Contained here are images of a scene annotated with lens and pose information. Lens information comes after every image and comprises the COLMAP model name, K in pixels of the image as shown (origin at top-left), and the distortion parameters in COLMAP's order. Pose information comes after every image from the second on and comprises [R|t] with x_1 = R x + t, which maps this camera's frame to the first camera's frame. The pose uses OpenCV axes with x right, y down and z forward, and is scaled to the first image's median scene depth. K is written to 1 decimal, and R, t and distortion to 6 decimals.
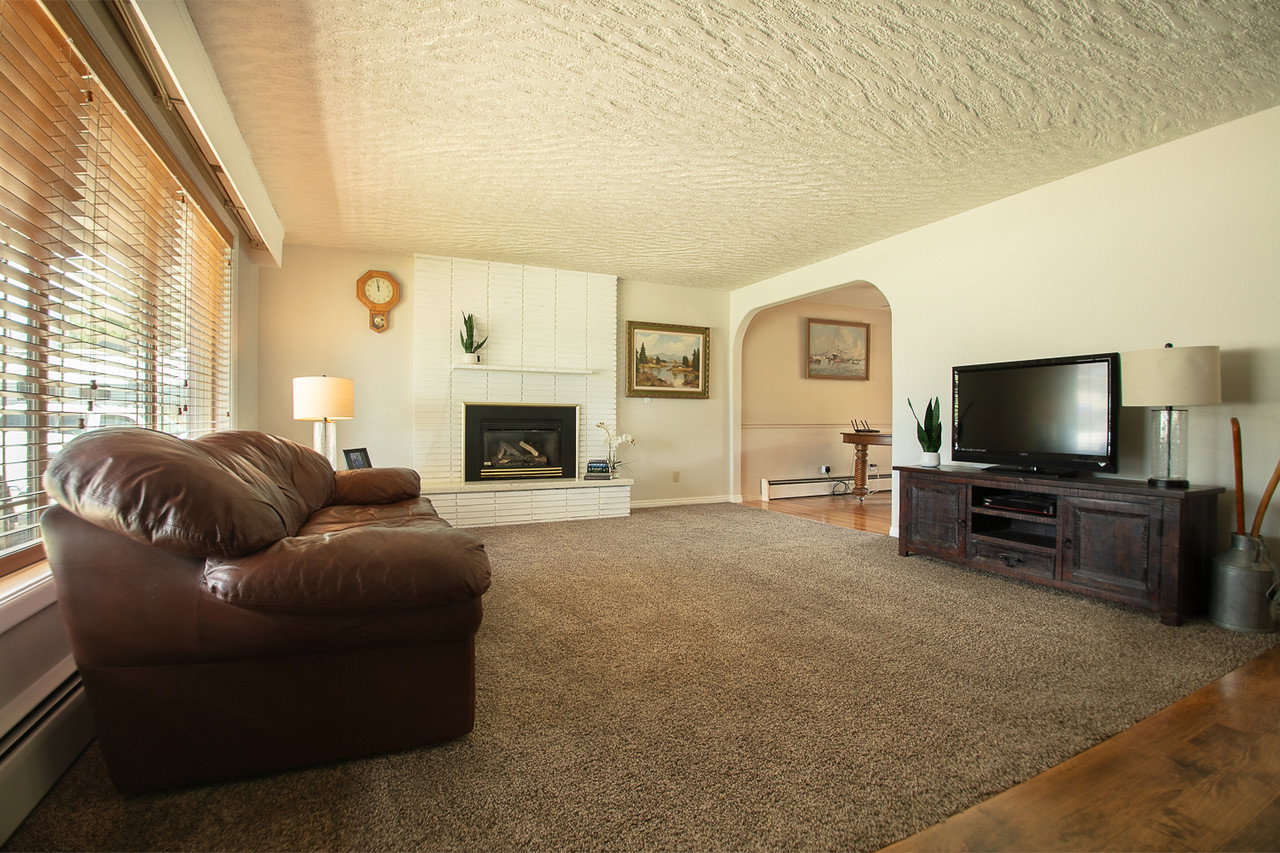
lens RADIAL K [[566.4, 0, 607.8], [0, 566.4, 422.4], [0, 0, 1]] dist [-0.036723, -0.002078]
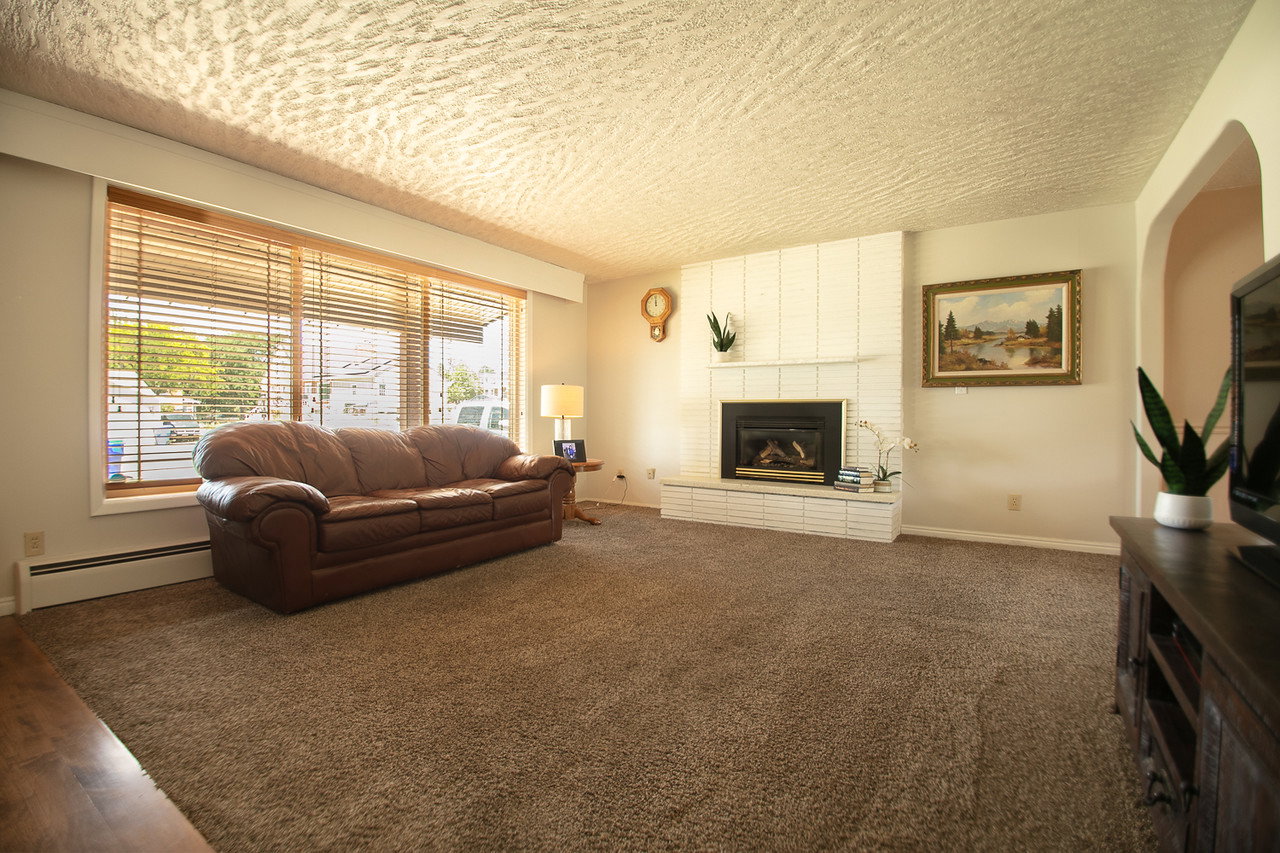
lens RADIAL K [[566.4, 0, 637.9], [0, 566.4, 423.0], [0, 0, 1]] dist [-0.036723, -0.002078]
pose [[0.537389, 0.007663, -0.843300, 0.474454], [-0.005785, 0.999969, 0.005400, 0.000762], [0.843315, 0.001977, 0.537417, 0.291901]]
